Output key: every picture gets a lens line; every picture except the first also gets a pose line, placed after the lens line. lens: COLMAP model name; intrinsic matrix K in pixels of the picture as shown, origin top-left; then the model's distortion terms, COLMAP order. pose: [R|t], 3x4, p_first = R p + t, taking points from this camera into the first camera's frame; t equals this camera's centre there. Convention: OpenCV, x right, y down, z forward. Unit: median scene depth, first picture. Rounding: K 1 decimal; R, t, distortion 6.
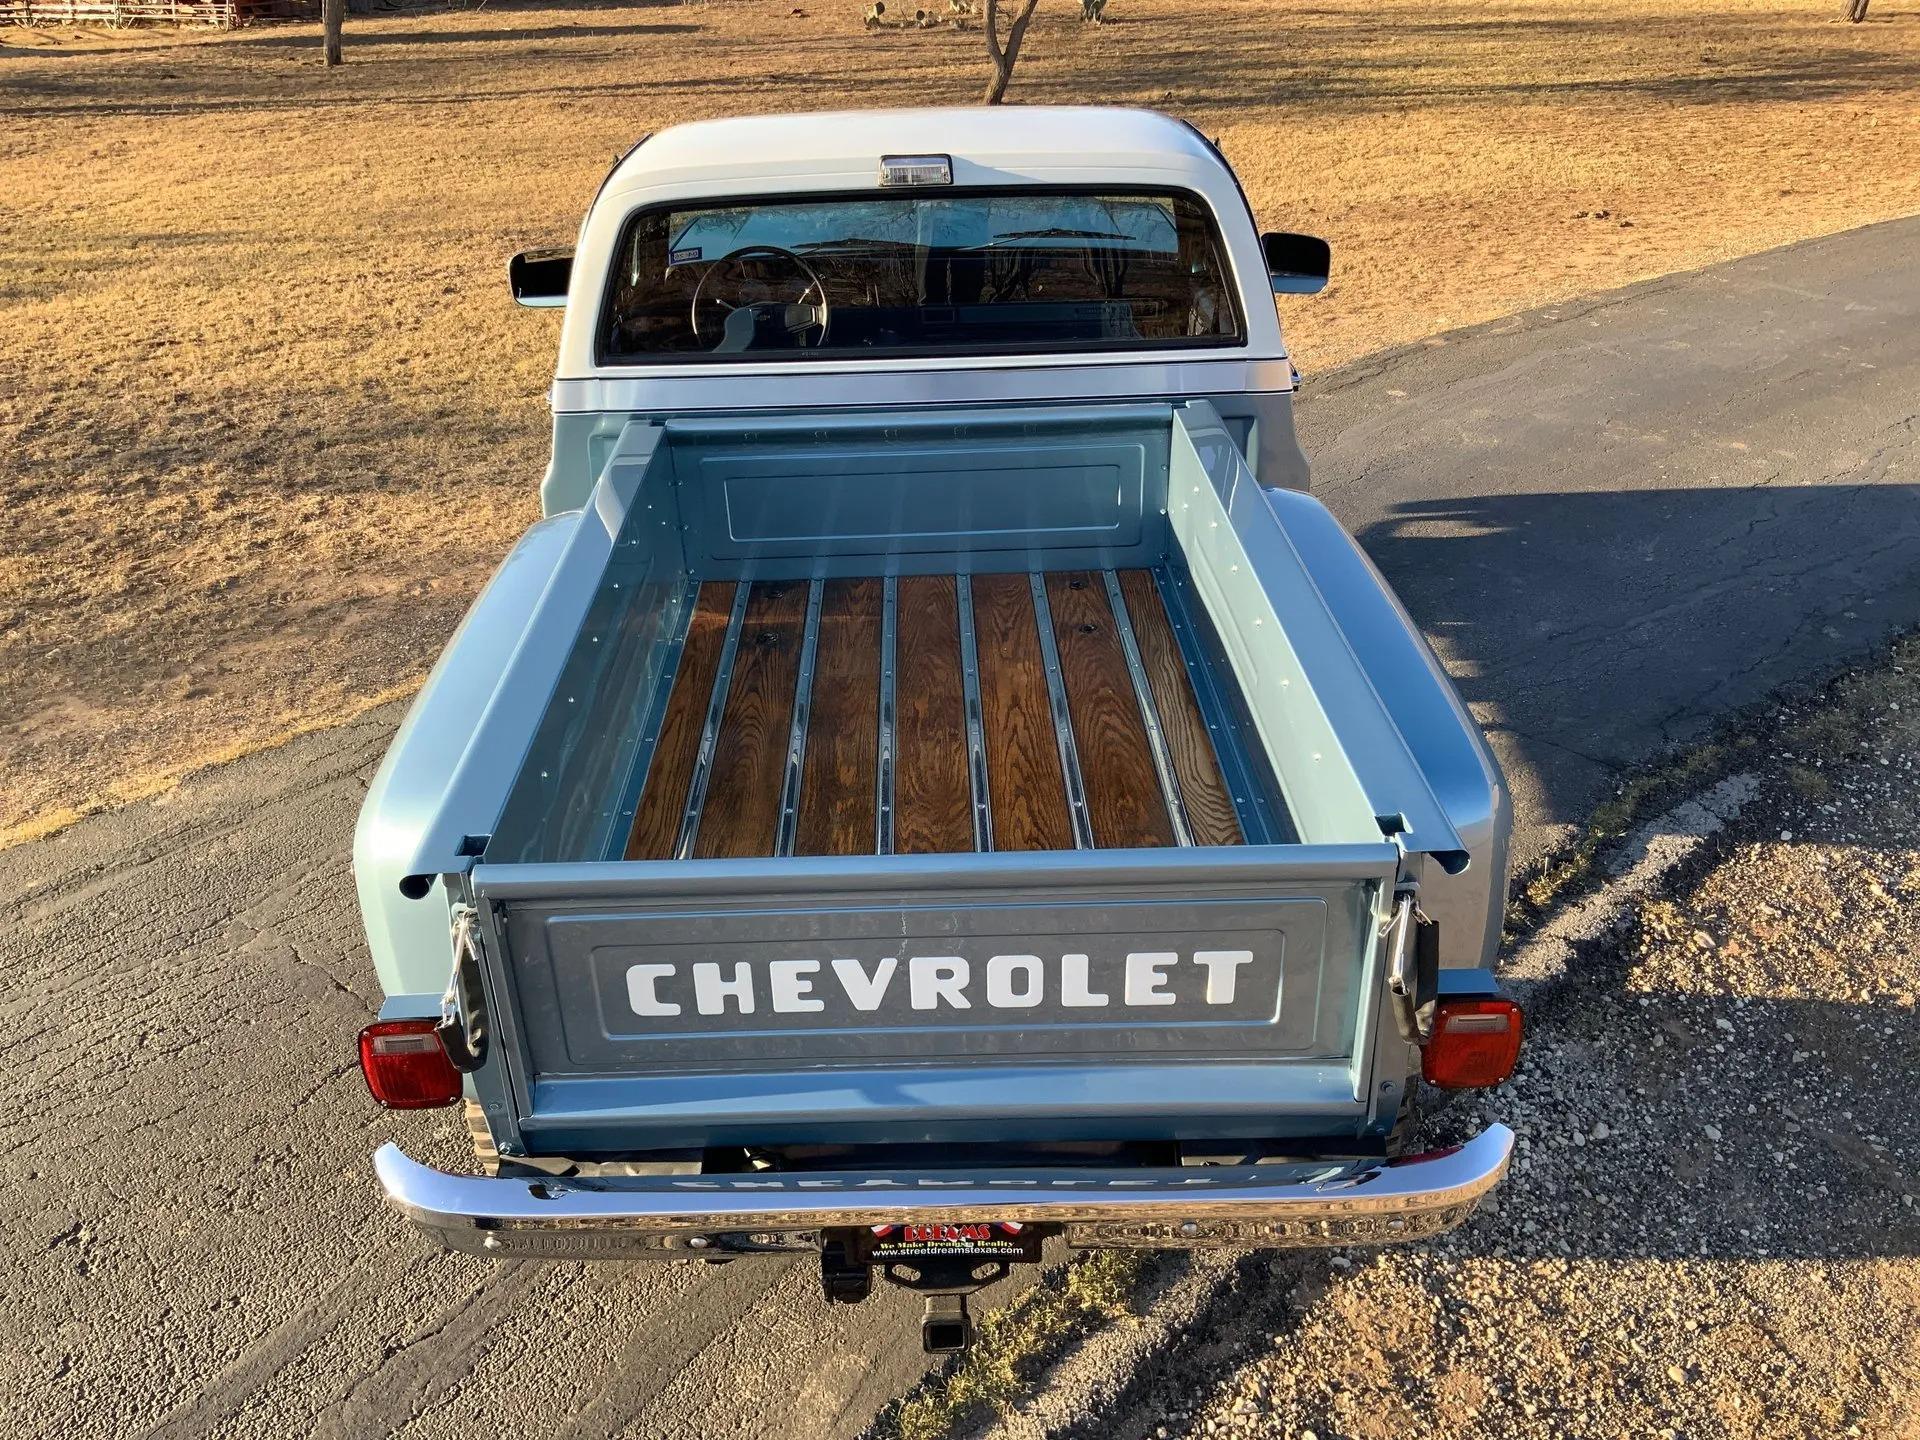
lens RADIAL K [[1597.3, 0, 954.3], [0, 1597.3, 721.6], [0, 0, 1]] dist [0.049271, -0.095804]
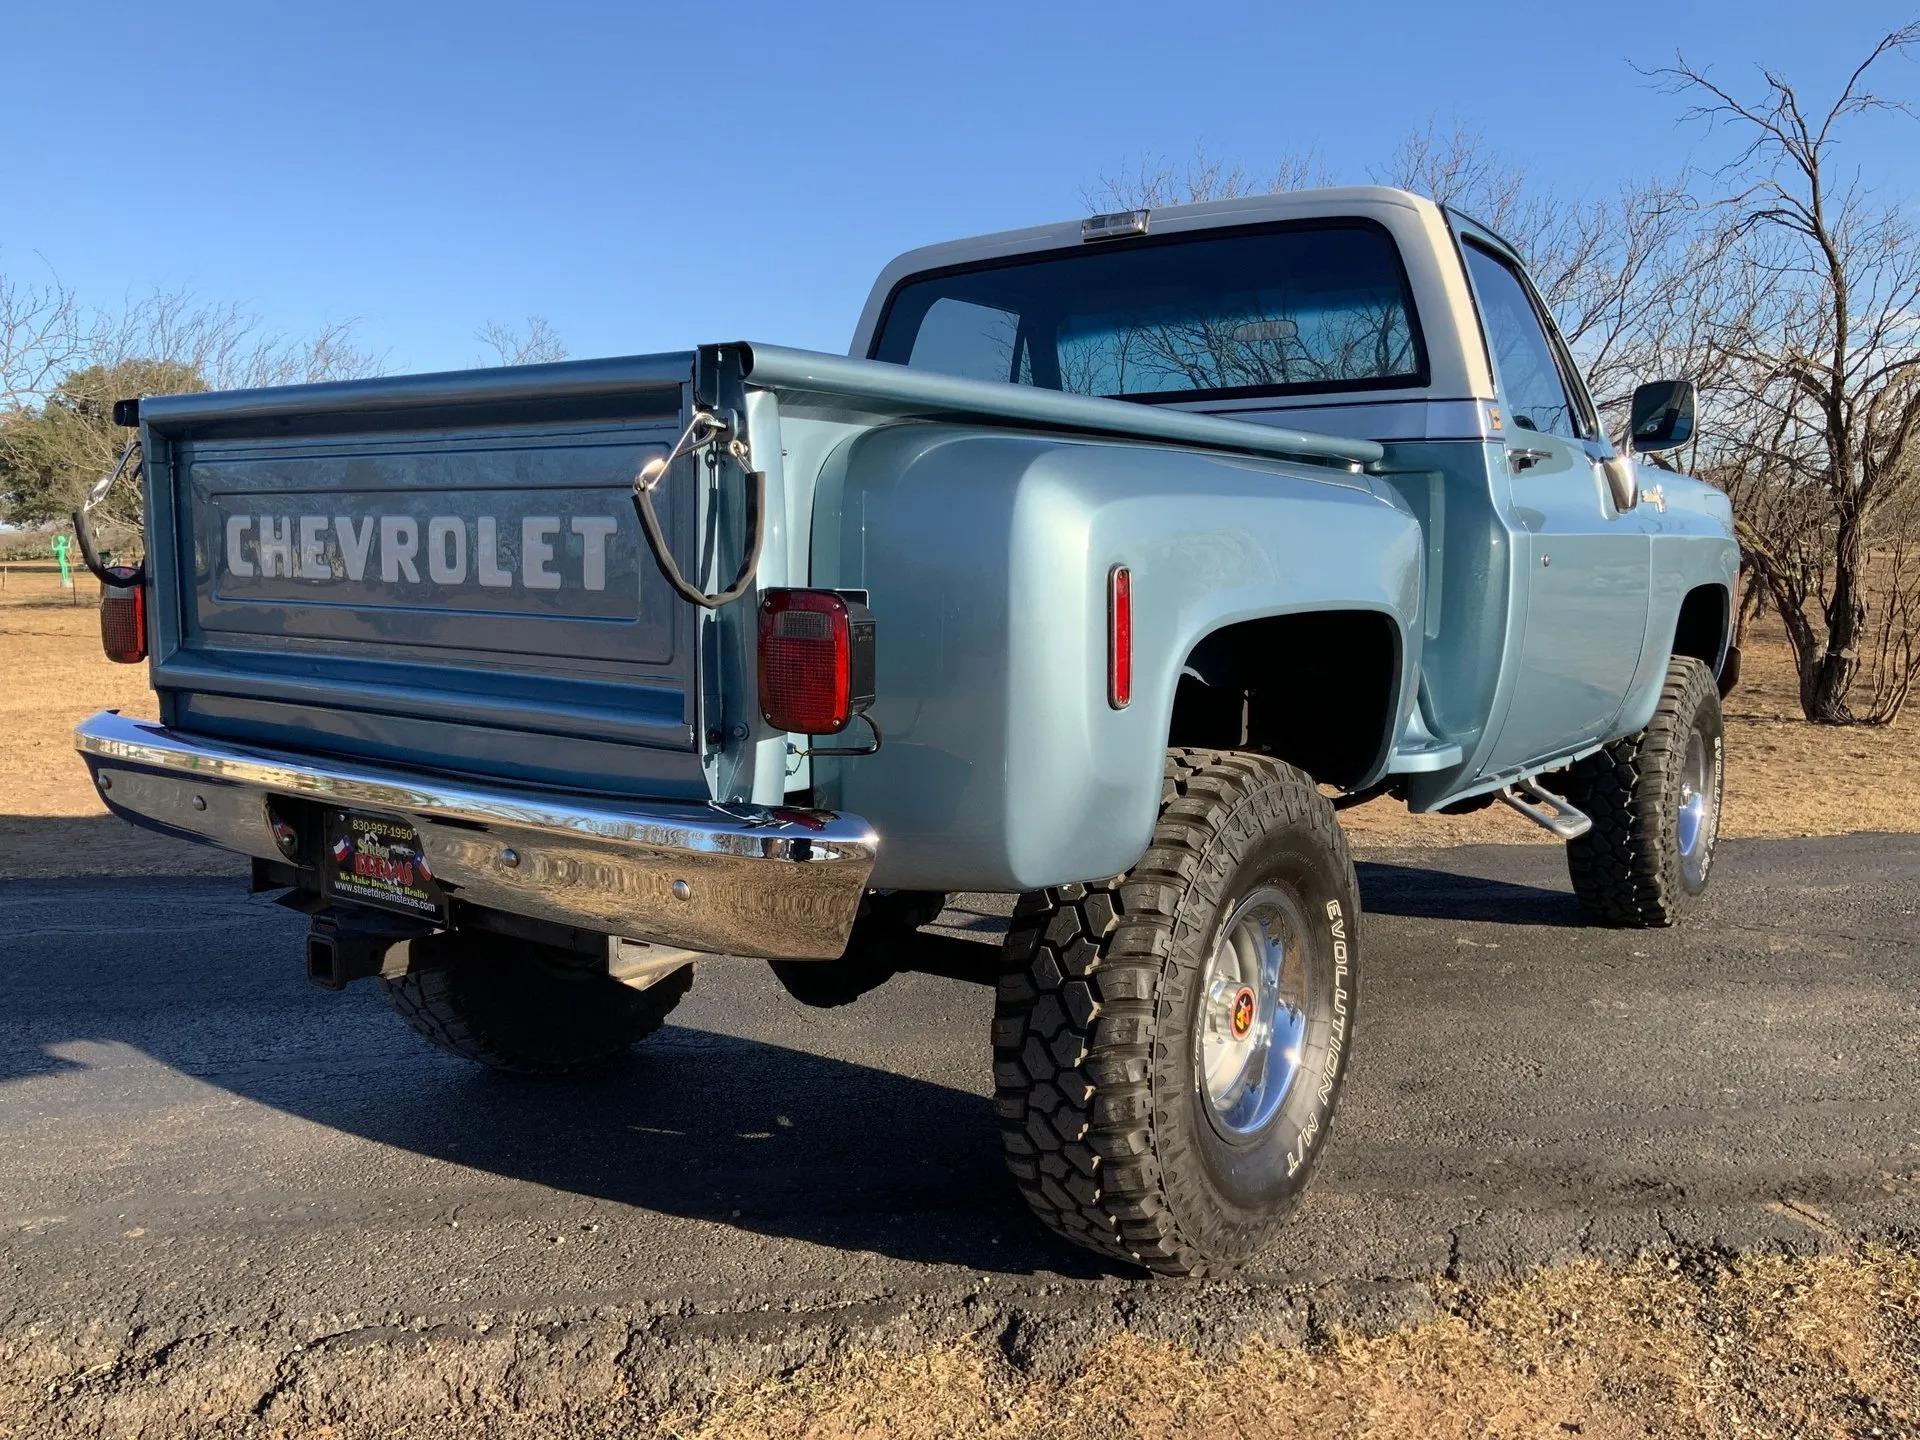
lens RADIAL K [[1609.9, 0, 955.5], [0, 1609.9, 716.5], [0, 0, 1]] dist [0.005077, -0.018818]
pose [[0.803282, 0.093362, -0.588236, 0.621911], [-0.308678, 0.909906, -0.277108, 0.309454], [0.509368, 0.404171, 0.759730, 0.339460]]
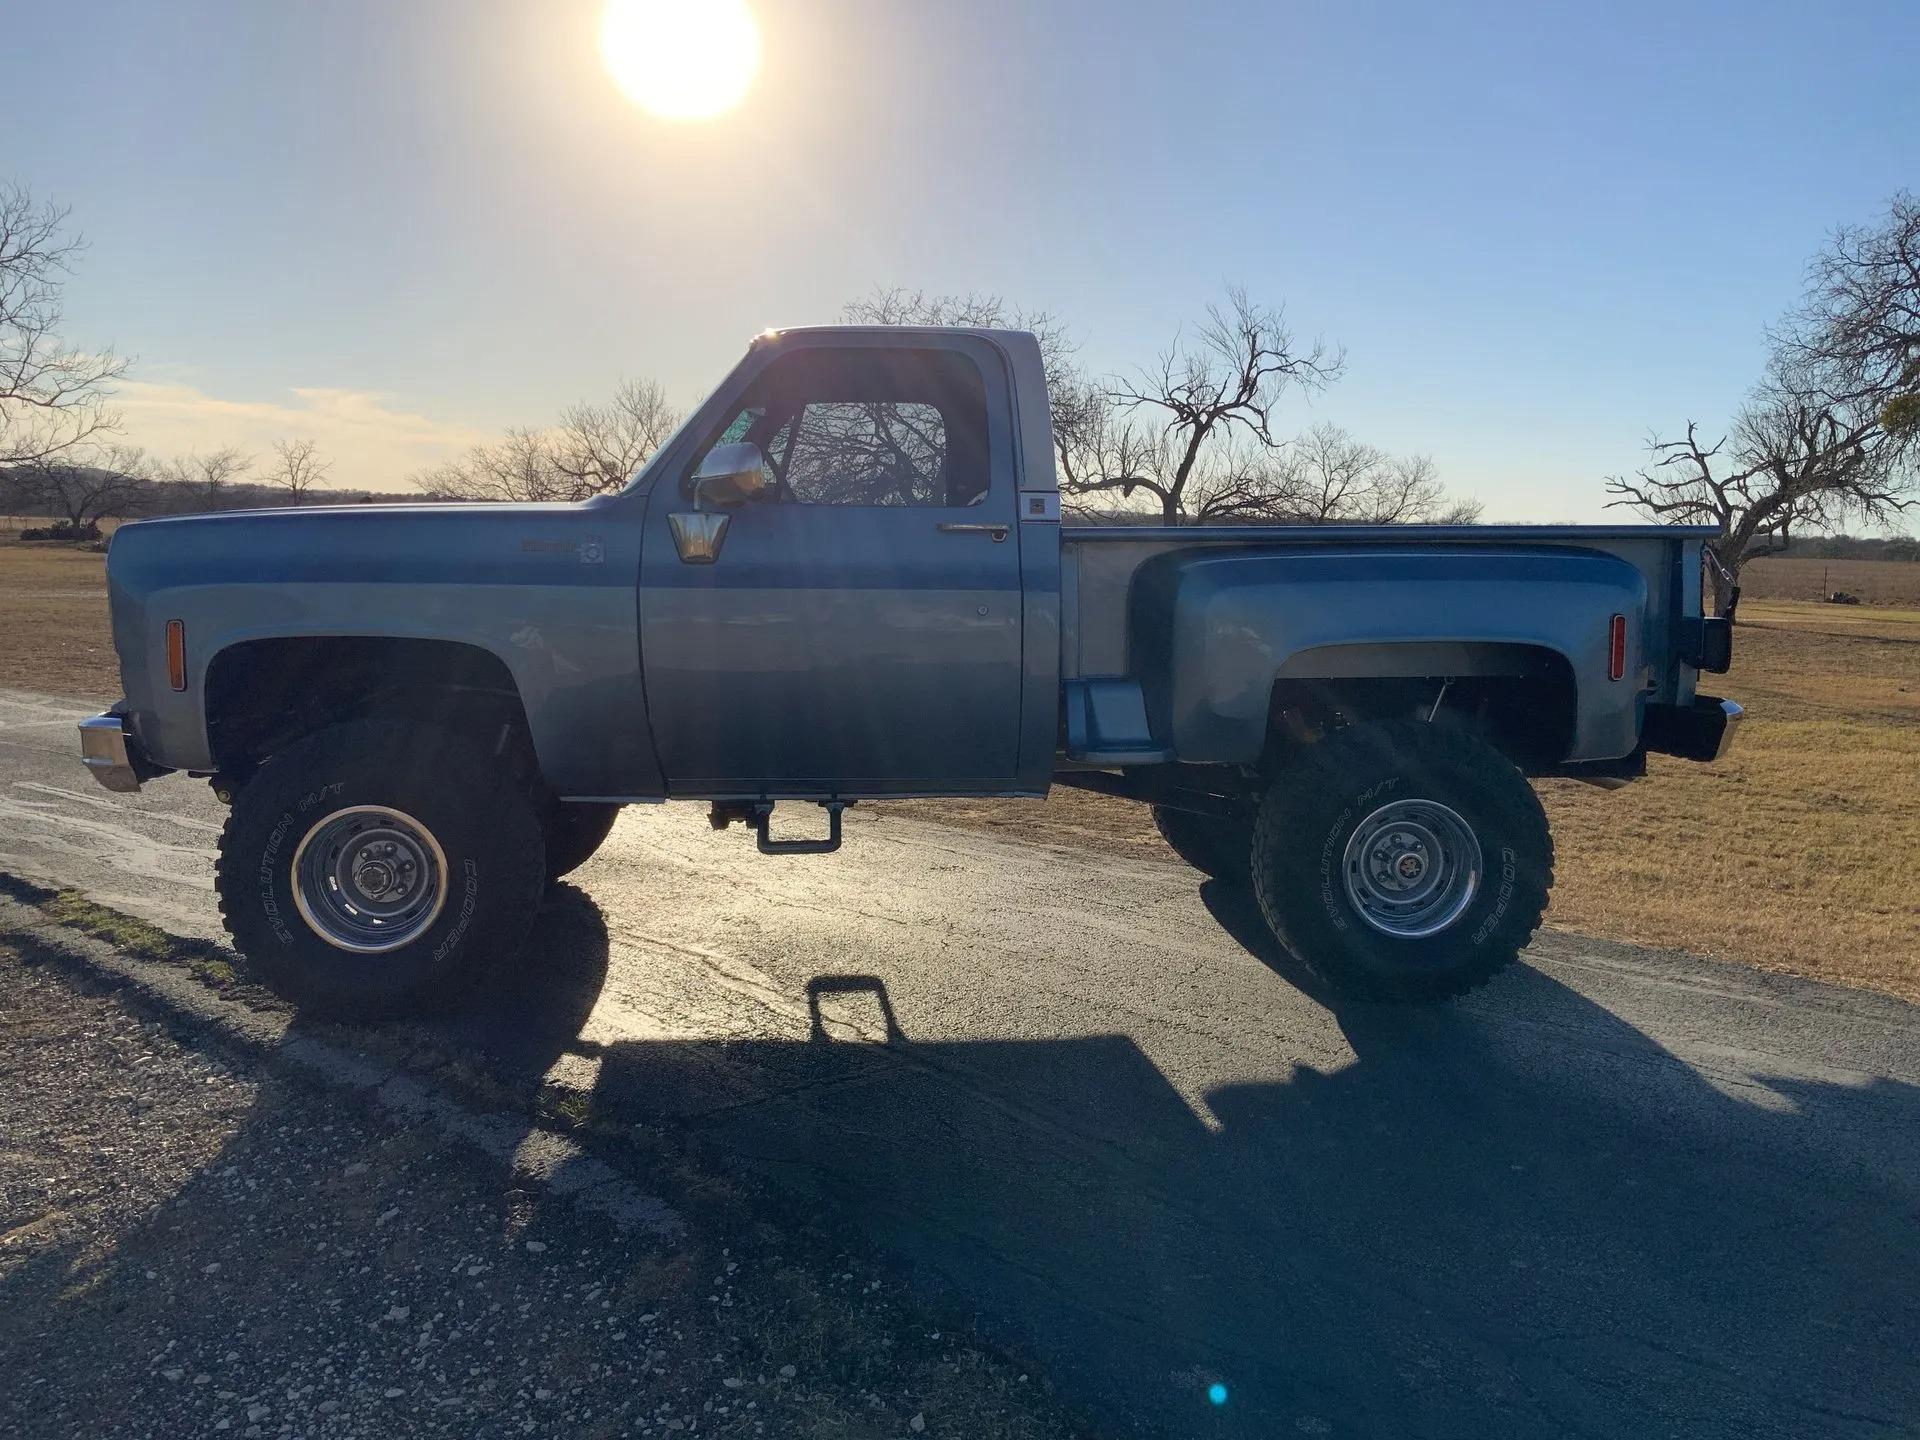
lens RADIAL K [[1597.3, 0, 954.3], [0, 1597.3, 721.6], [0, 0, 1]] dist [0.049271, -0.095804]
pose [[0.050986, 0.140145, -0.988817, 1.744718], [-0.495057, 0.863446, 0.096849, -0.407963], [0.867363, 0.484583, 0.113403, 1.453969]]
